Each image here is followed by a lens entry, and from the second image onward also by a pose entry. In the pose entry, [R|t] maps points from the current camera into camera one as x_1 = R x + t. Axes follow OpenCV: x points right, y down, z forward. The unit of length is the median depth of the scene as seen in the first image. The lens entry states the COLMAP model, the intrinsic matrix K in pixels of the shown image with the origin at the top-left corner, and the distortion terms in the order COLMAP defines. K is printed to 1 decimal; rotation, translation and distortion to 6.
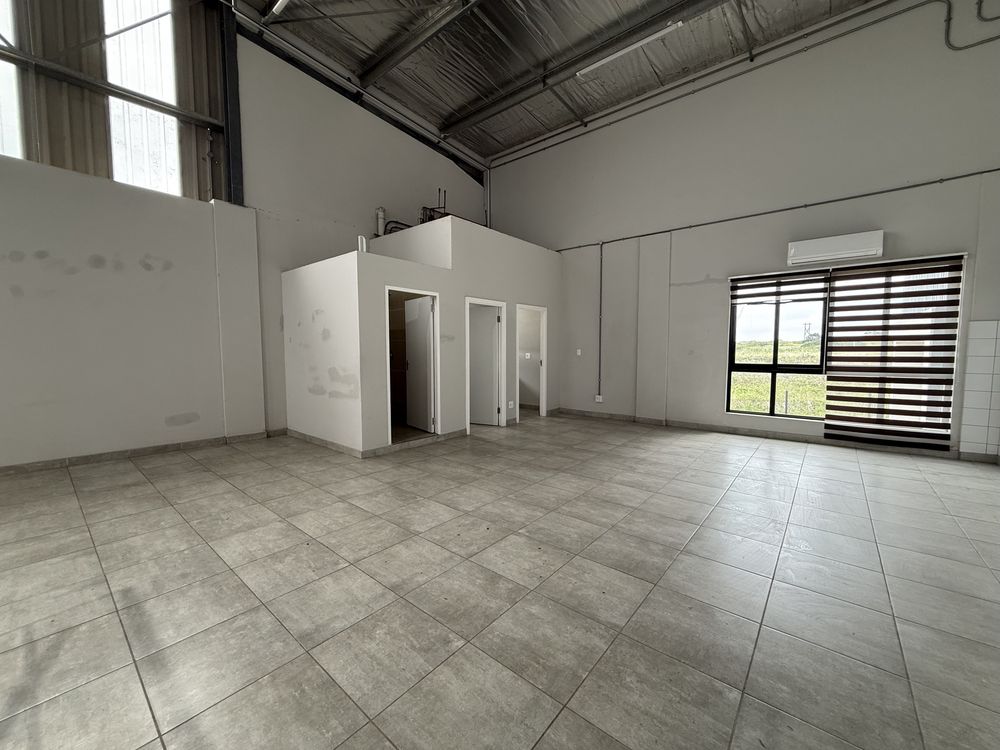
lens RADIAL K [[397.8, 0, 498.5], [0, 397.8, 376.4], [0, 0, 1]] dist [-0.002343, 0.000409]
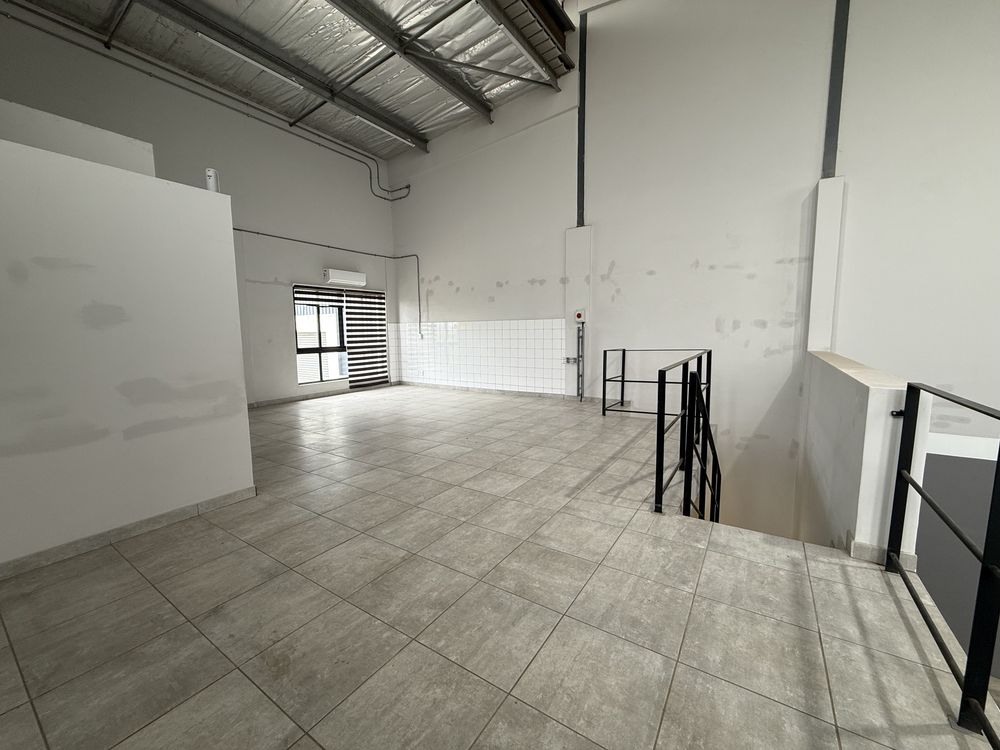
lens RADIAL K [[397.8, 0, 497.6], [0, 397.8, 377.3], [0, 0, 1]] dist [-0.002343, 0.000409]
pose [[-0.115159, -0.109427, 0.987301, -0.890488], [0.084606, 0.989222, 0.119508, -0.042311], [-0.989737, 0.097294, -0.104660, 0.521465]]
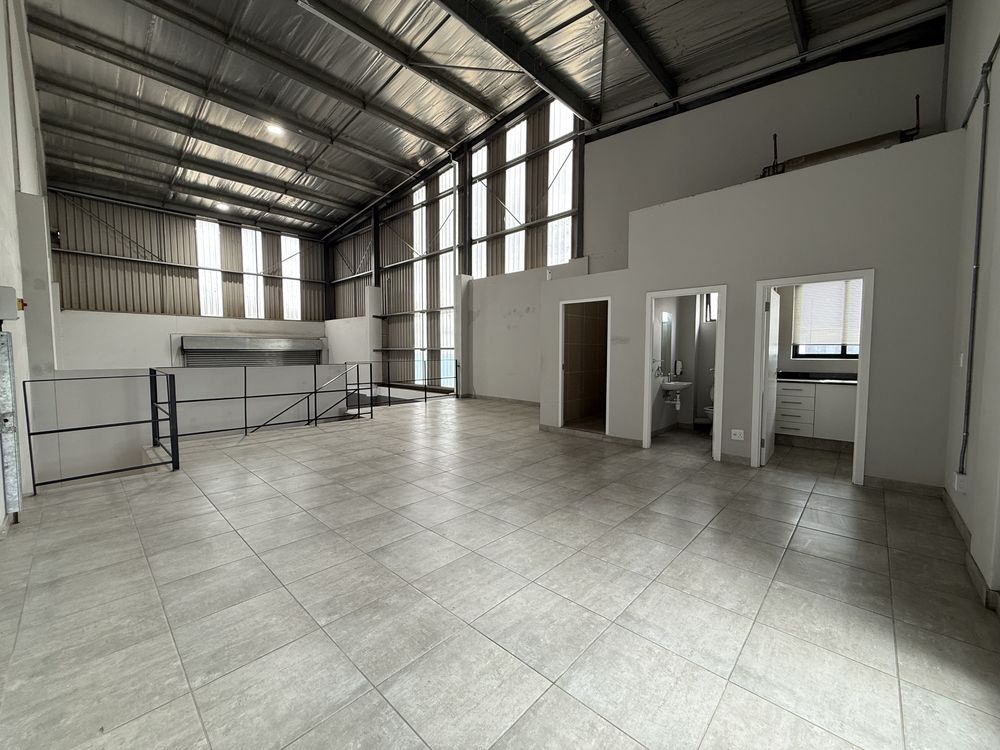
lens RADIAL K [[397.8, 0, 502.9], [0, 397.8, 375.6], [0, 0, 1]] dist [-0.002343, 0.000409]
pose [[-0.060417, 0.060116, -0.996361, 0.869606], [-0.072484, 0.995285, 0.064447, -0.051222], [0.995538, 0.076114, -0.055775, 0.771746]]
